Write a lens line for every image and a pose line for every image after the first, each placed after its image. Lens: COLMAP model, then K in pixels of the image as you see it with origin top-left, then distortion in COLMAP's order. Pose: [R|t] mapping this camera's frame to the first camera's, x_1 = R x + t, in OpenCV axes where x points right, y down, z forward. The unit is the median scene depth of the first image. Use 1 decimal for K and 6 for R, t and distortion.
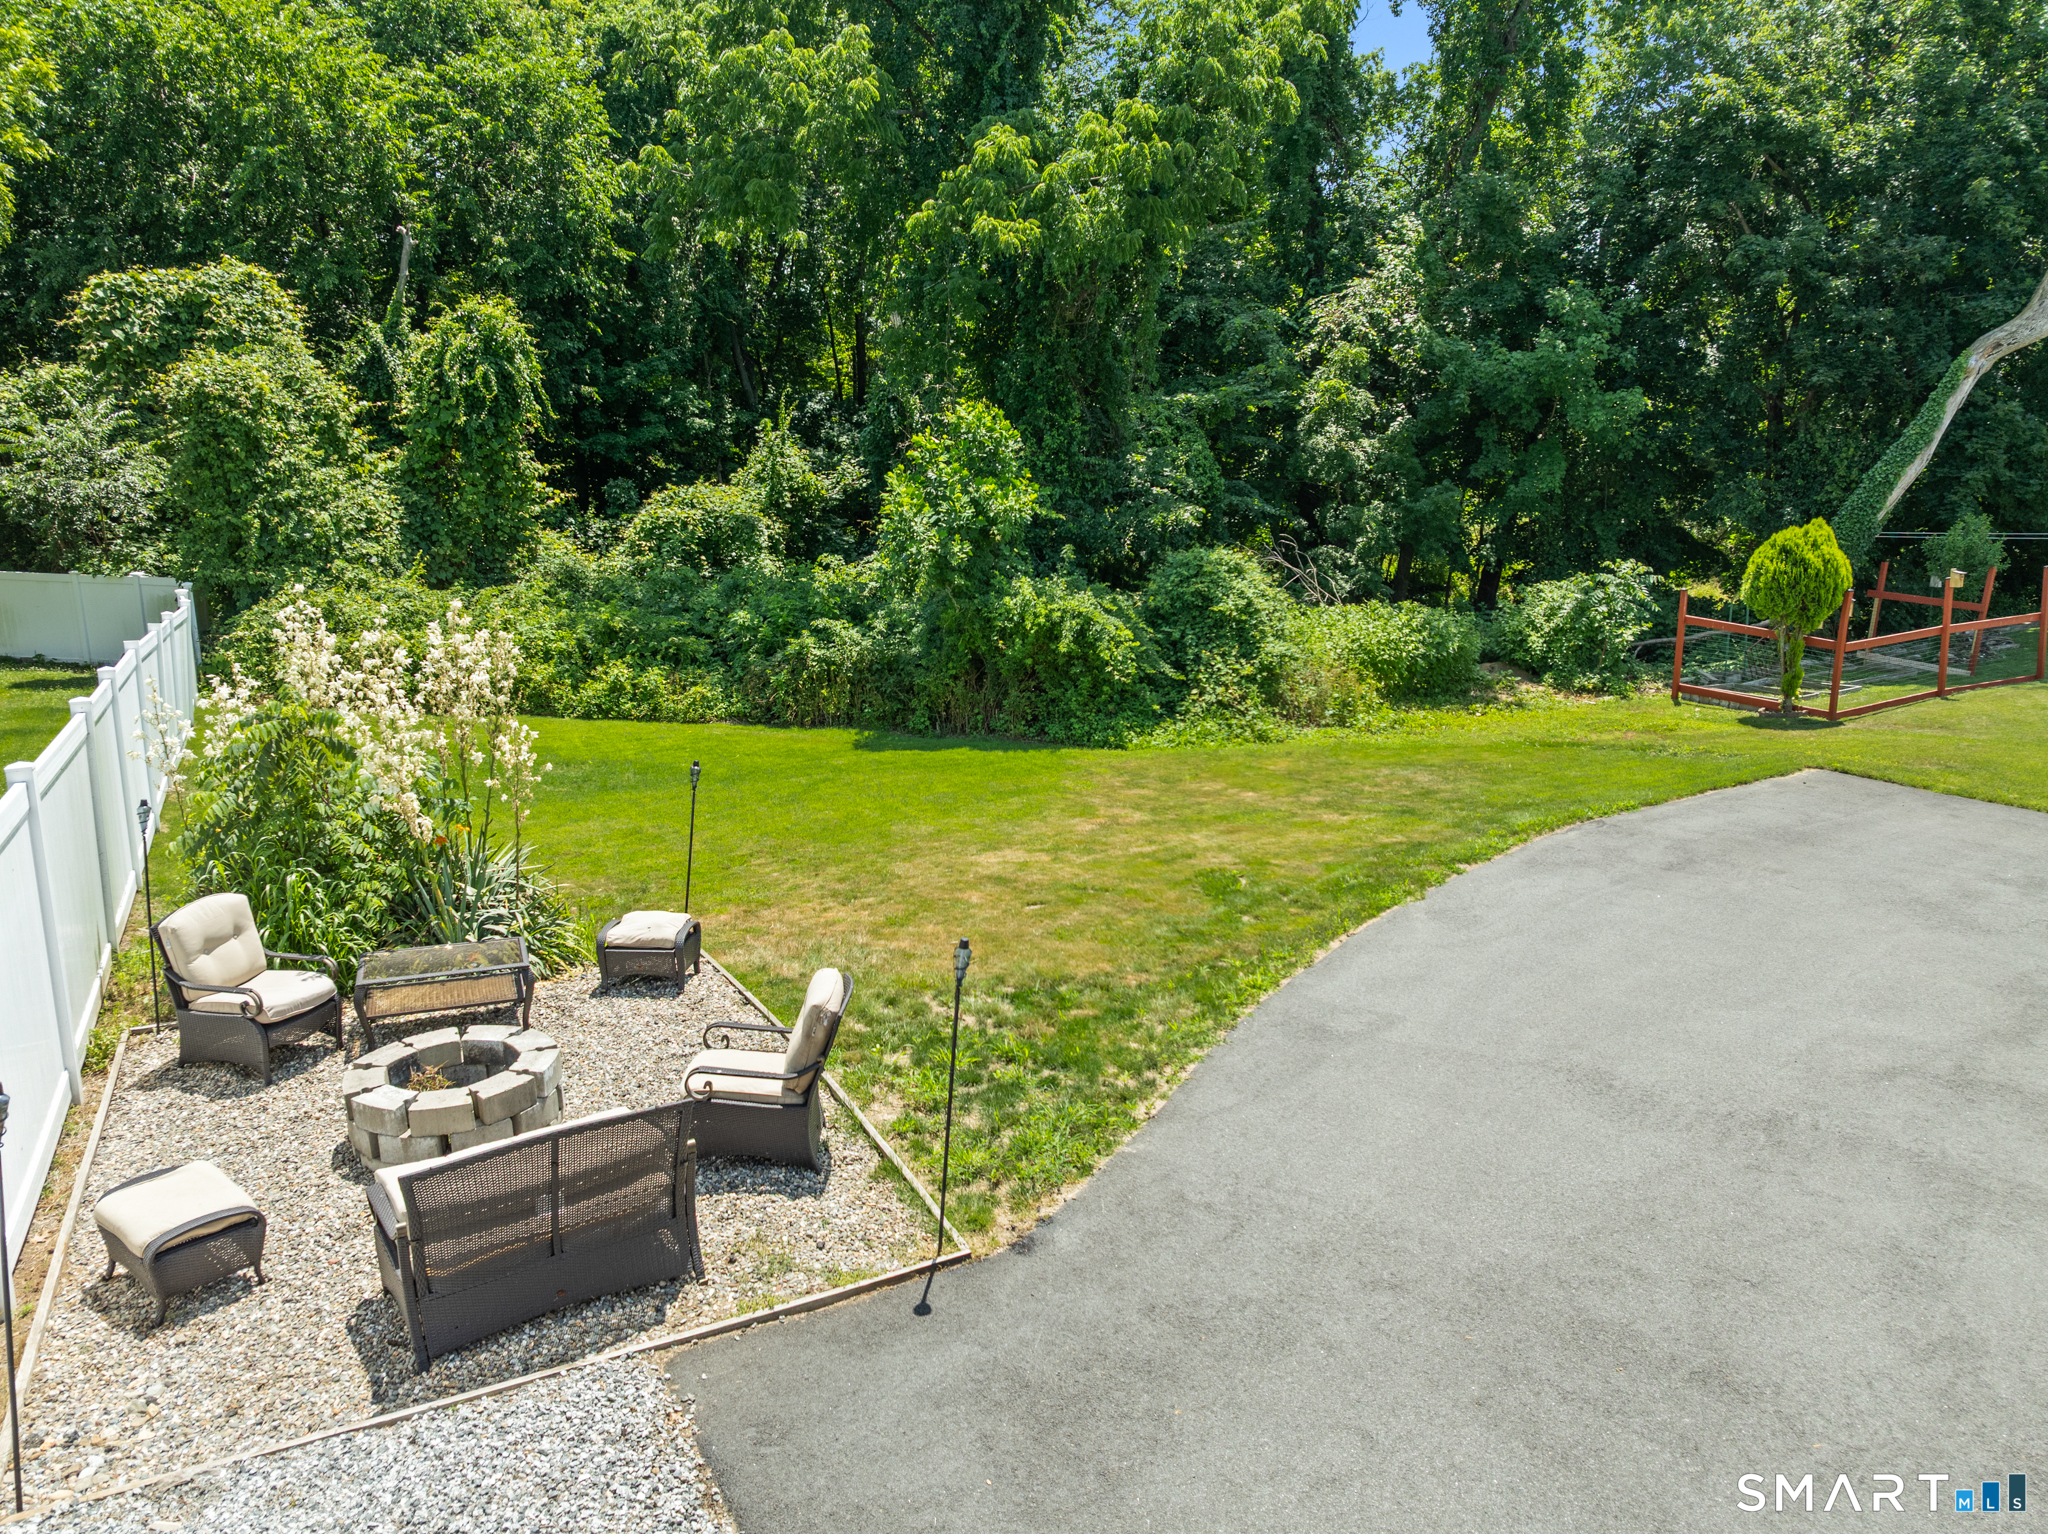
lens RADIAL K [[1438.3, 0, 1027.0], [0, 1438.3, 701.1], [0, 0, 1]] dist [-0.004265, -0.007409]
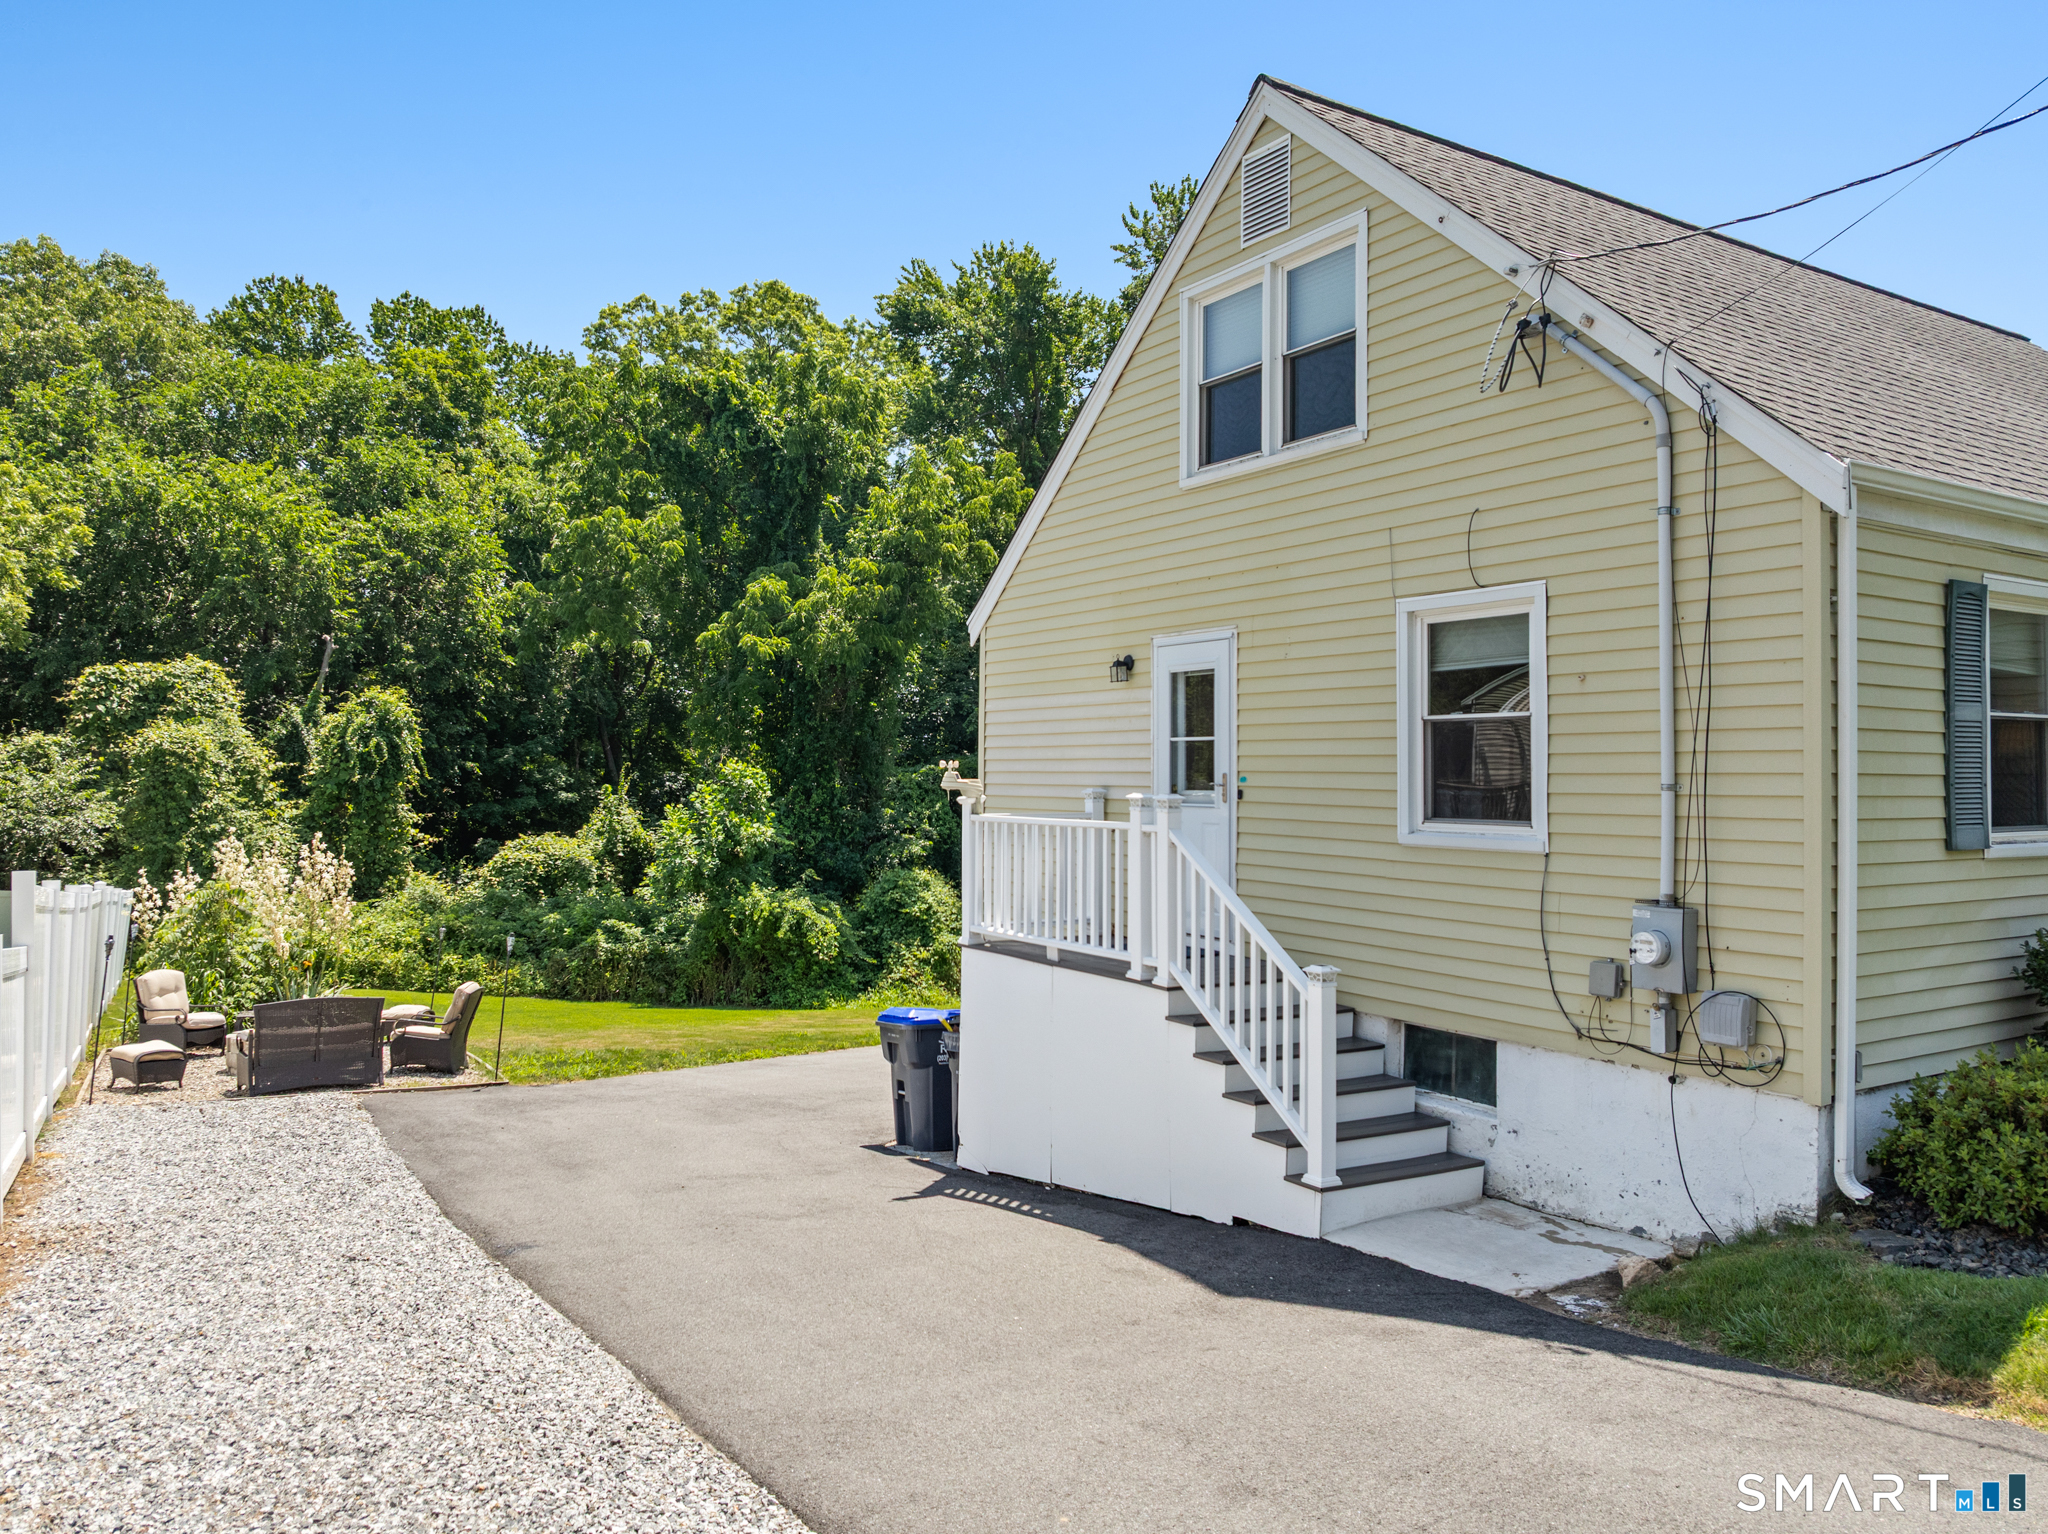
lens RADIAL K [[1438.3, 0, 1027.0], [0, 1438.3, 701.1], [0, 0, 1]] dist [-0.004265, -0.007409]
pose [[0.998447, 0.010108, 0.054778, 0.152515], [0.005406, 0.961173, -0.275893, 0.107461], [-0.055440, 0.275761, 0.959626, -0.324496]]
